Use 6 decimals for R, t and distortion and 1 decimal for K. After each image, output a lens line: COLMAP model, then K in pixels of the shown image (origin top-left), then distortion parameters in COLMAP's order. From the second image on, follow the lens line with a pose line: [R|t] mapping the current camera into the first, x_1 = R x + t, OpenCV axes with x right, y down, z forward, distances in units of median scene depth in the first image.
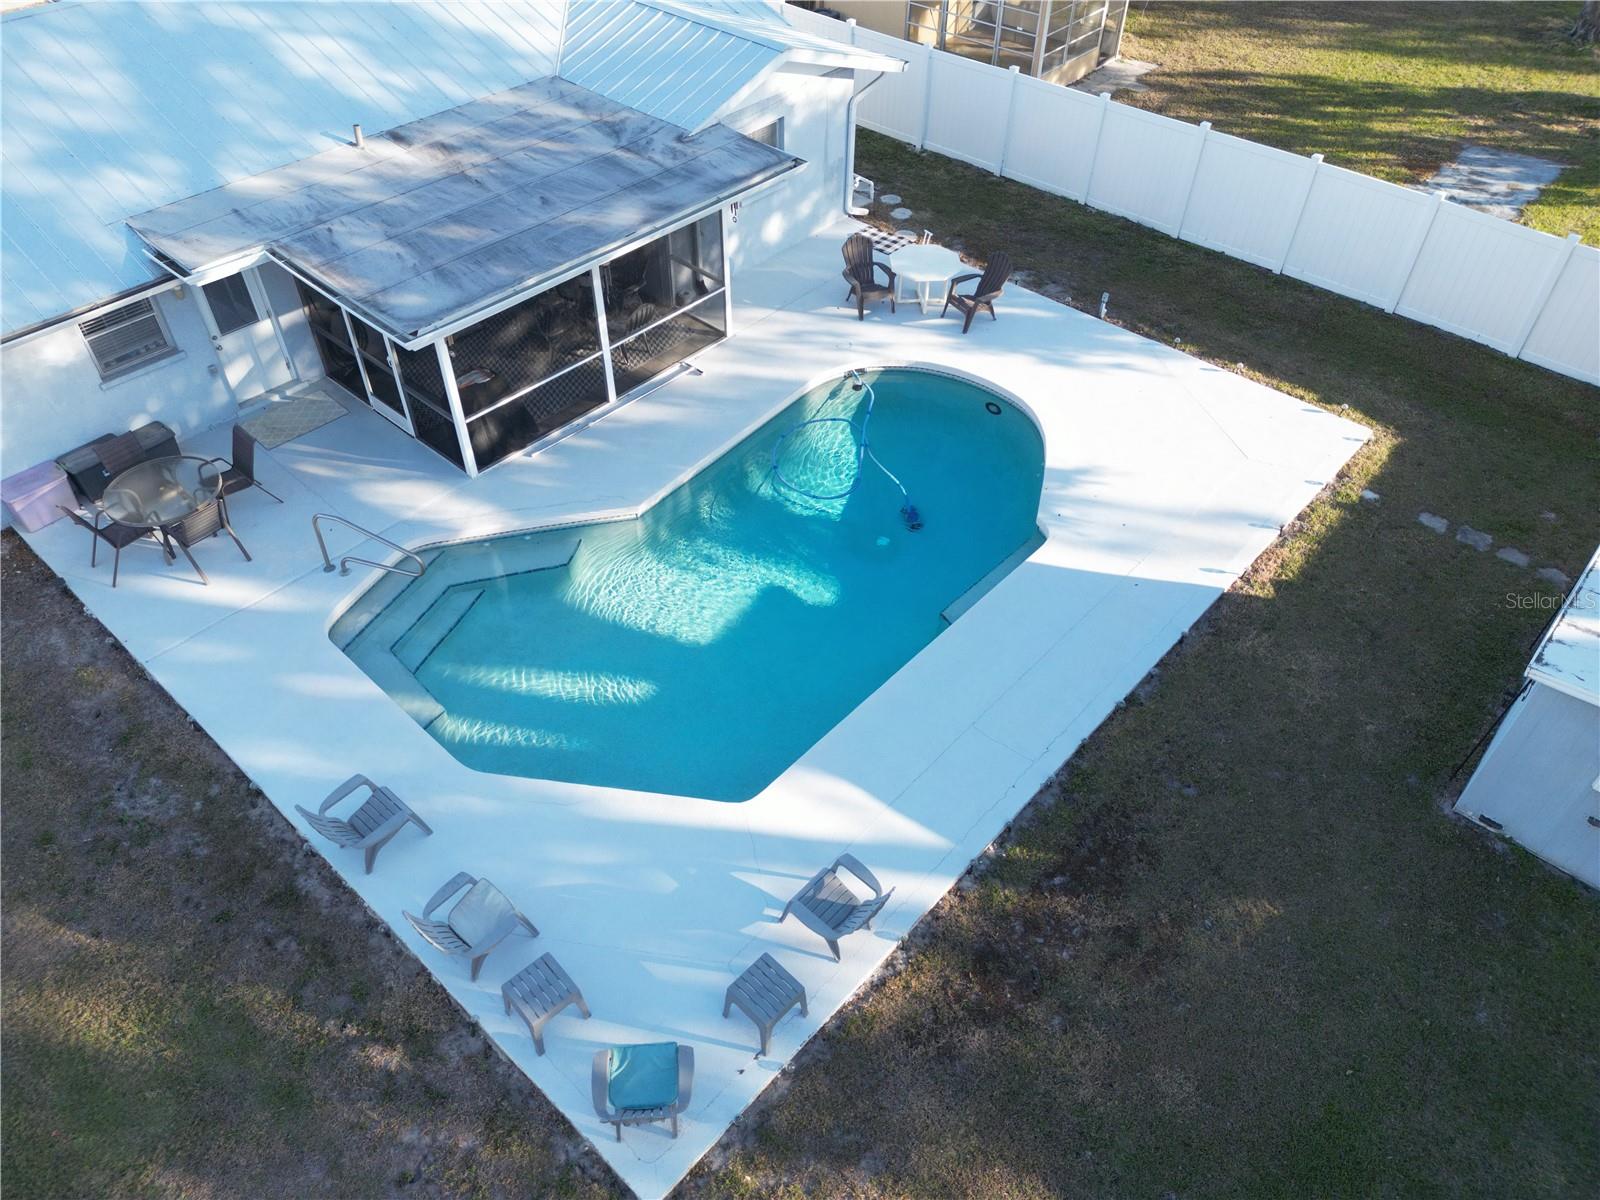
lens RADIAL K [[1123.3, 0, 792.0], [0, 1123.3, 601.6], [0, 0, 1]] dist [0.078388, -0.083615]
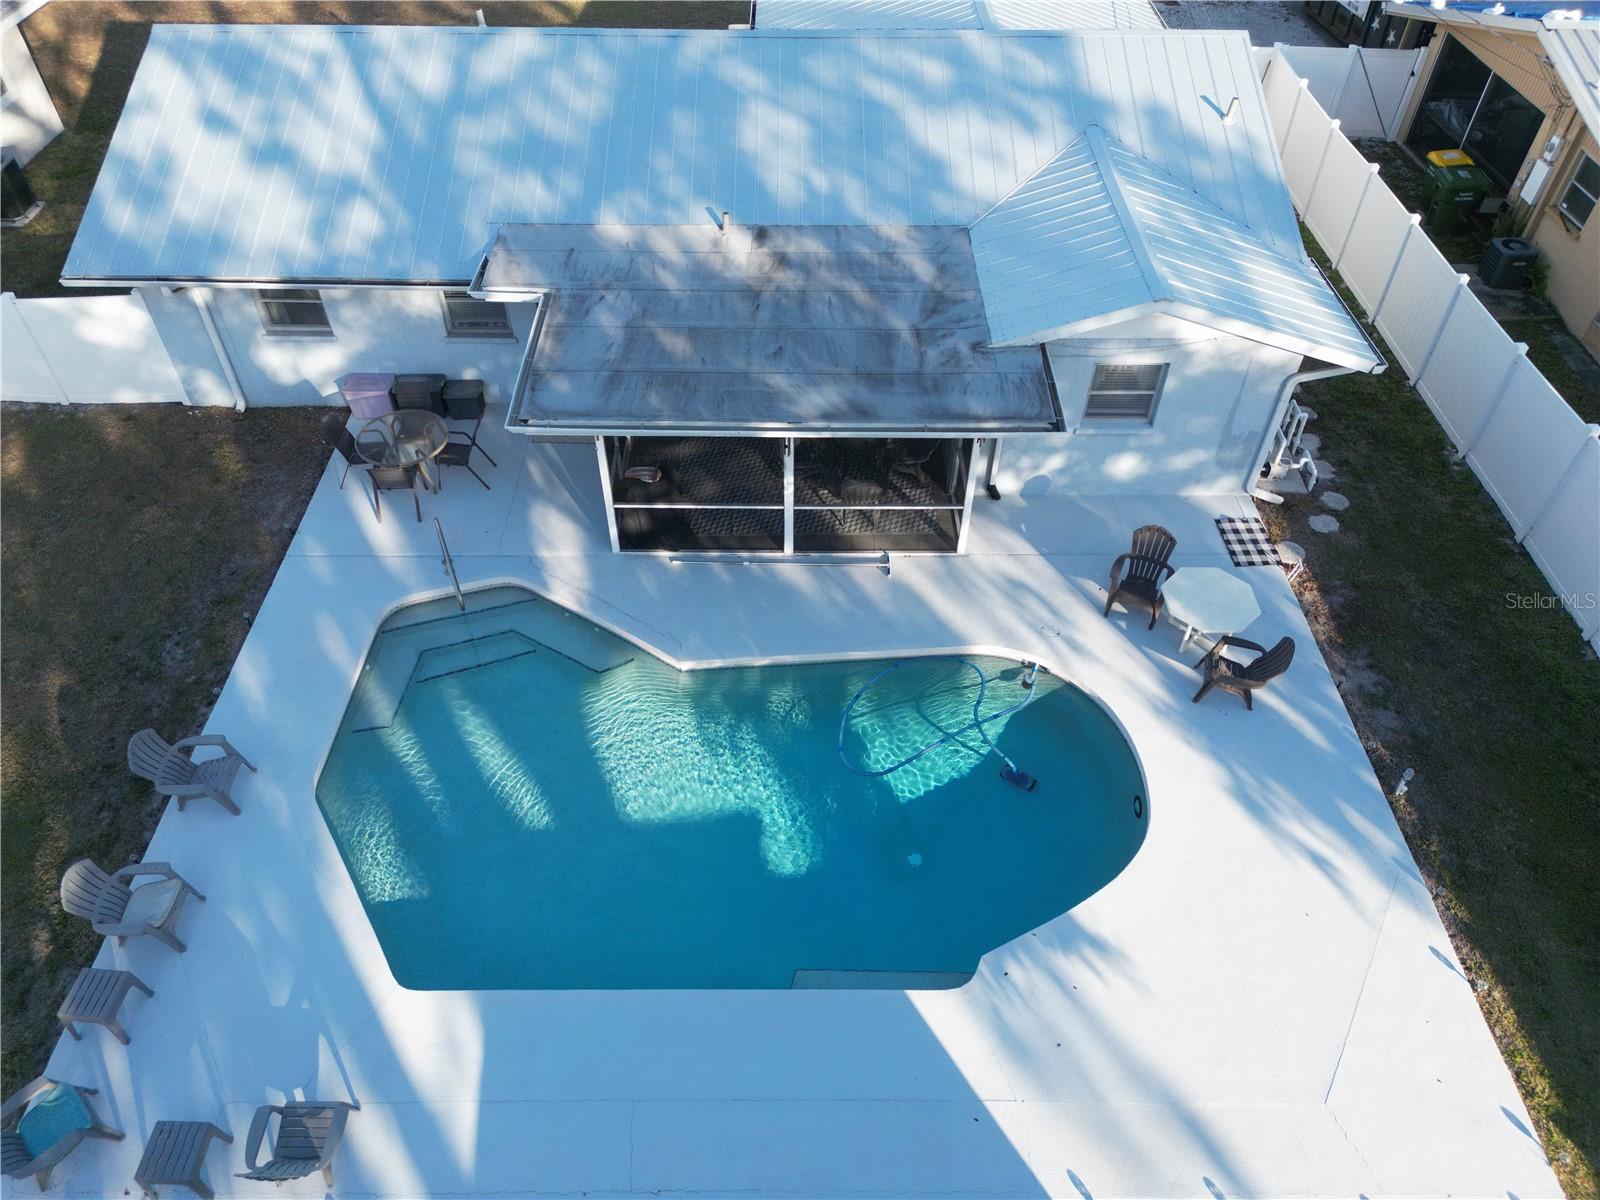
lens RADIAL K [[1123.3, 0, 792.0], [0, 1123.3, 601.6], [0, 0, 1]] dist [0.078388, -0.083615]
pose [[0.671589, 0.523932, -0.523892, 0.376655], [-0.516592, 0.837986, 0.175819, -0.321693], [0.531132, 0.152560, 0.833441, 0.215166]]
